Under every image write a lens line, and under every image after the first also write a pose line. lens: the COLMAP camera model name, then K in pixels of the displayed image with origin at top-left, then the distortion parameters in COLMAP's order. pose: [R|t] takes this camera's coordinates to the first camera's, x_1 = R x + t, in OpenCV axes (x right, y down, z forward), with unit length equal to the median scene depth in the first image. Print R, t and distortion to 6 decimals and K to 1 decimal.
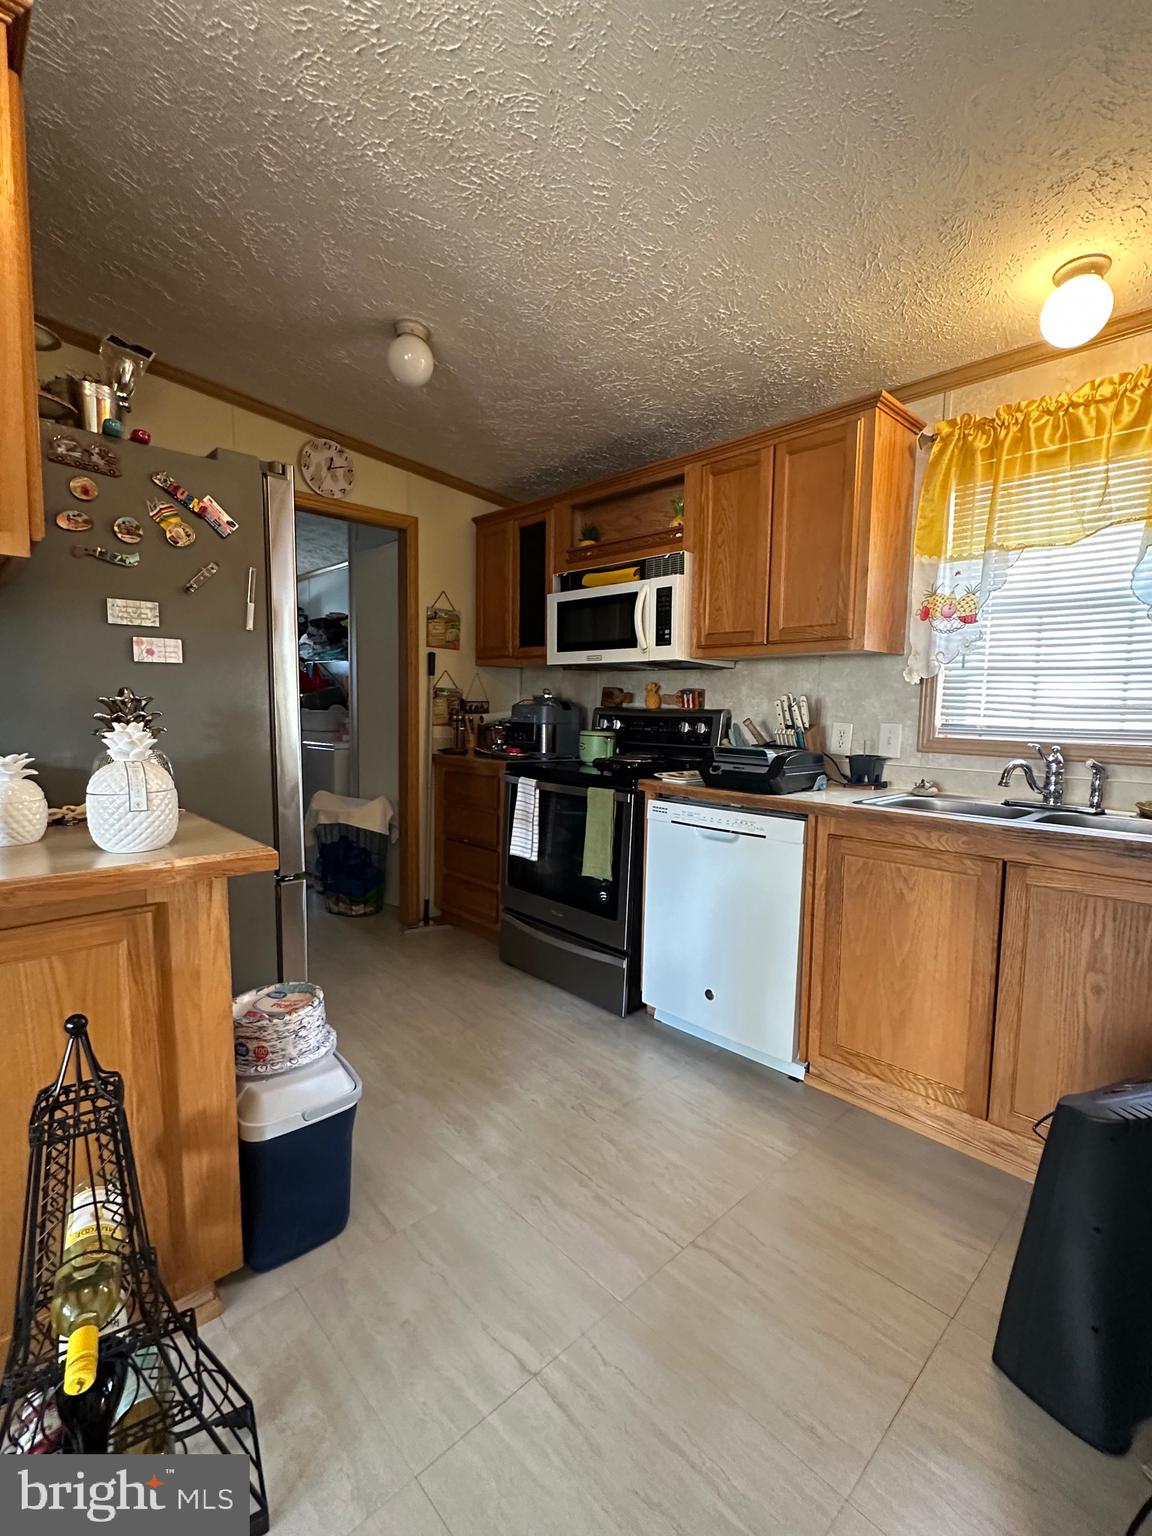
lens RADIAL K [[684.6, 0, 576.0], [0, 684.6, 768.0], [0, 0, 1]] dist [0.001937, 0.000378]
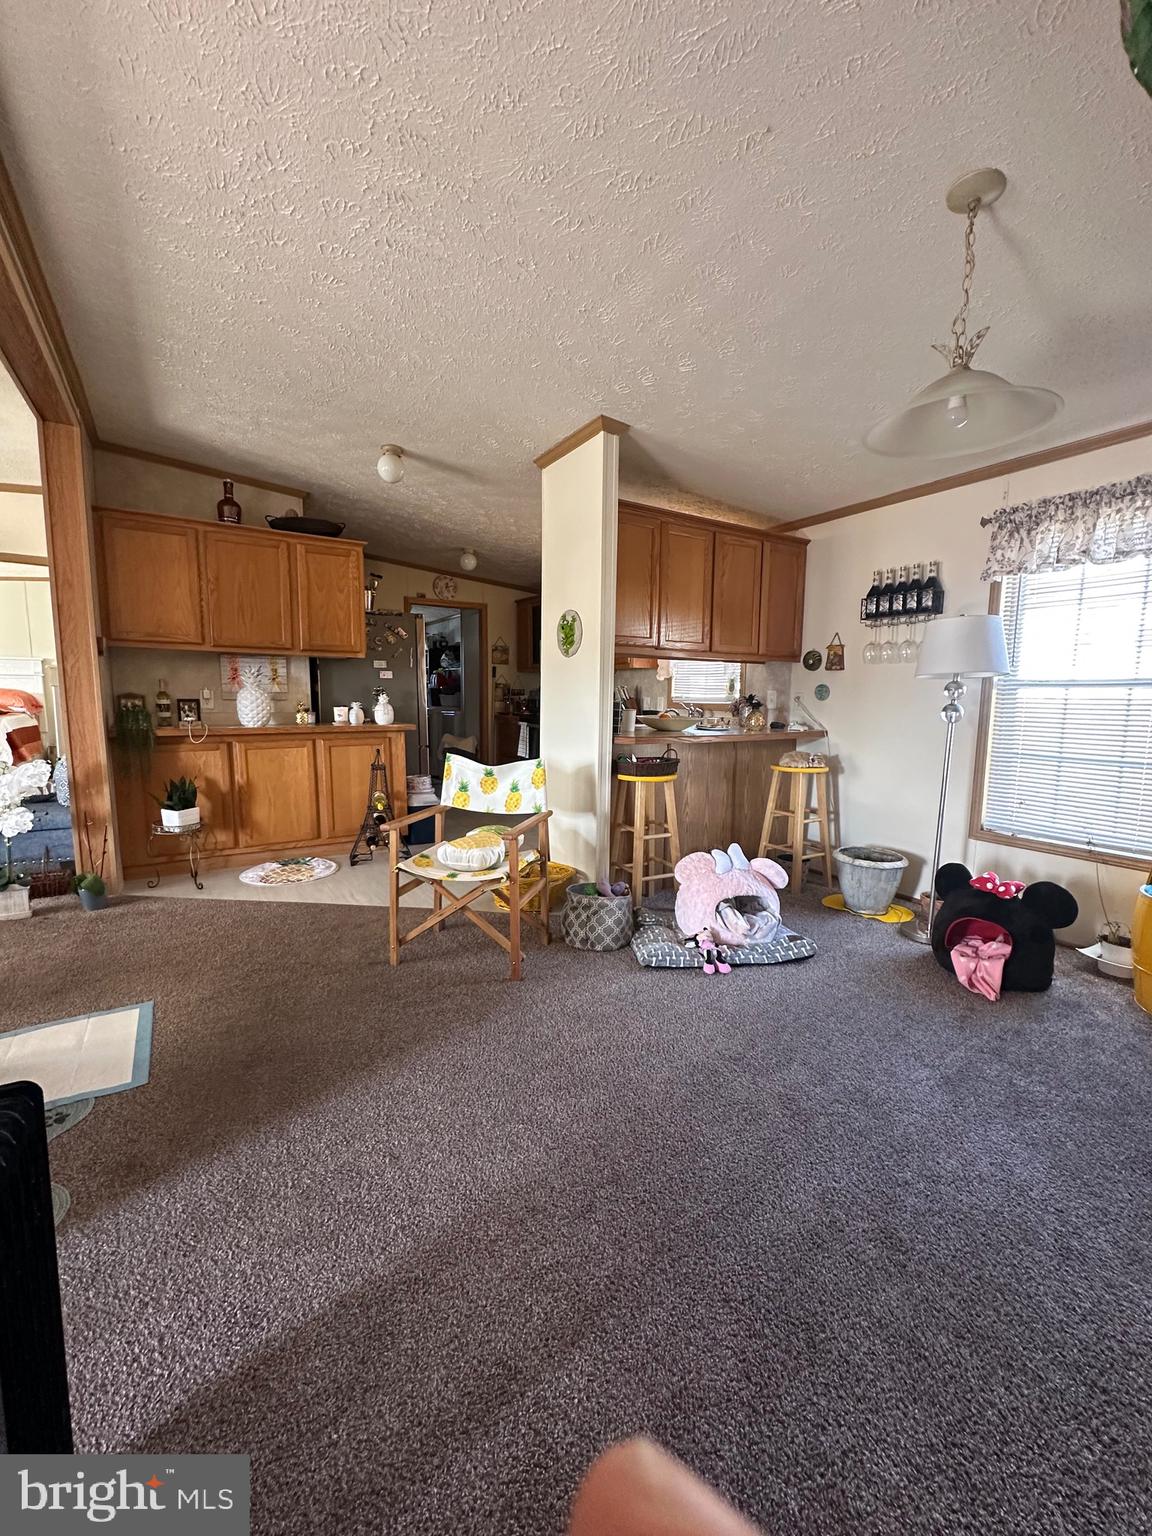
lens RADIAL K [[615.7, 0, 575.3], [0, 615.7, 763.7], [0, 0, 1]] dist [0.001681, -0.000025]
pose [[0.980110, 0.012605, -0.198053, 0.577539], [-0.008712, 0.999752, 0.020514, 0.125136], [0.198263, -0.018381, 0.979977, -1.138583]]
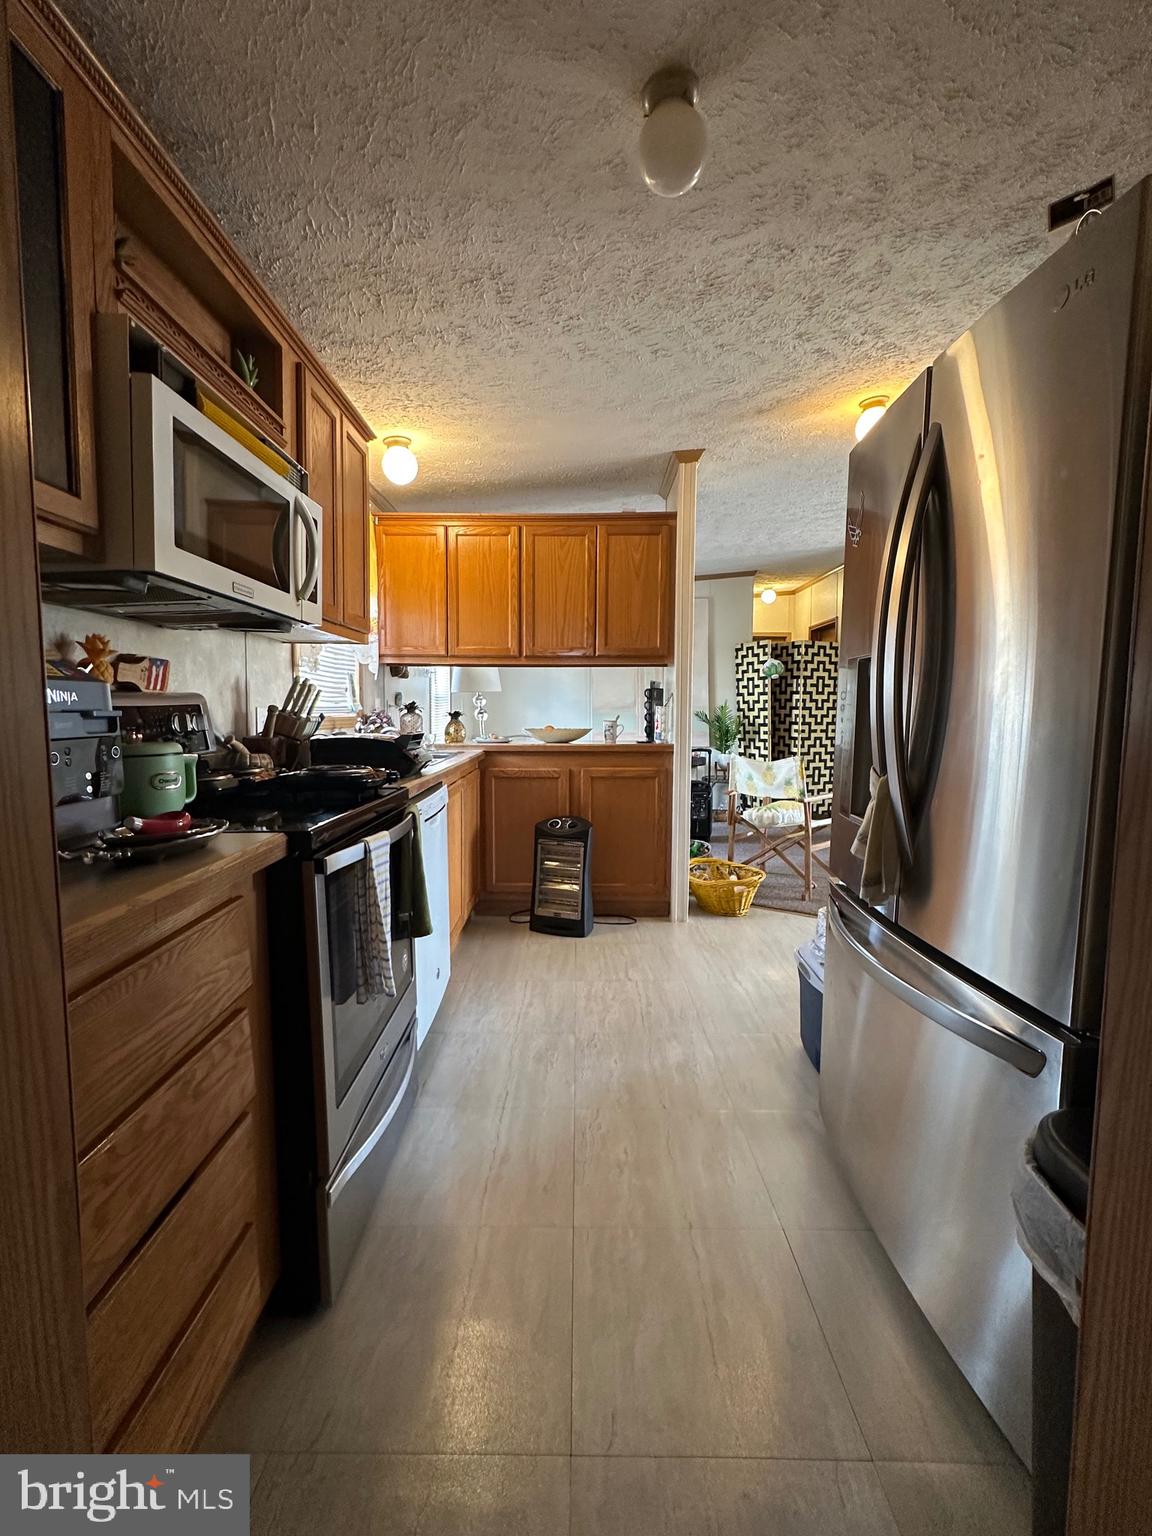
lens RADIAL K [[684.6, 0, 576.0], [0, 684.6, 768.0], [0, 0, 1]] dist [0.001937, 0.000378]
pose [[-0.722972, -0.084303, 0.685715, -0.567285], [0.045816, 0.984492, 0.169340, -0.121877], [-0.689357, 0.153845, -0.707898, 1.376183]]
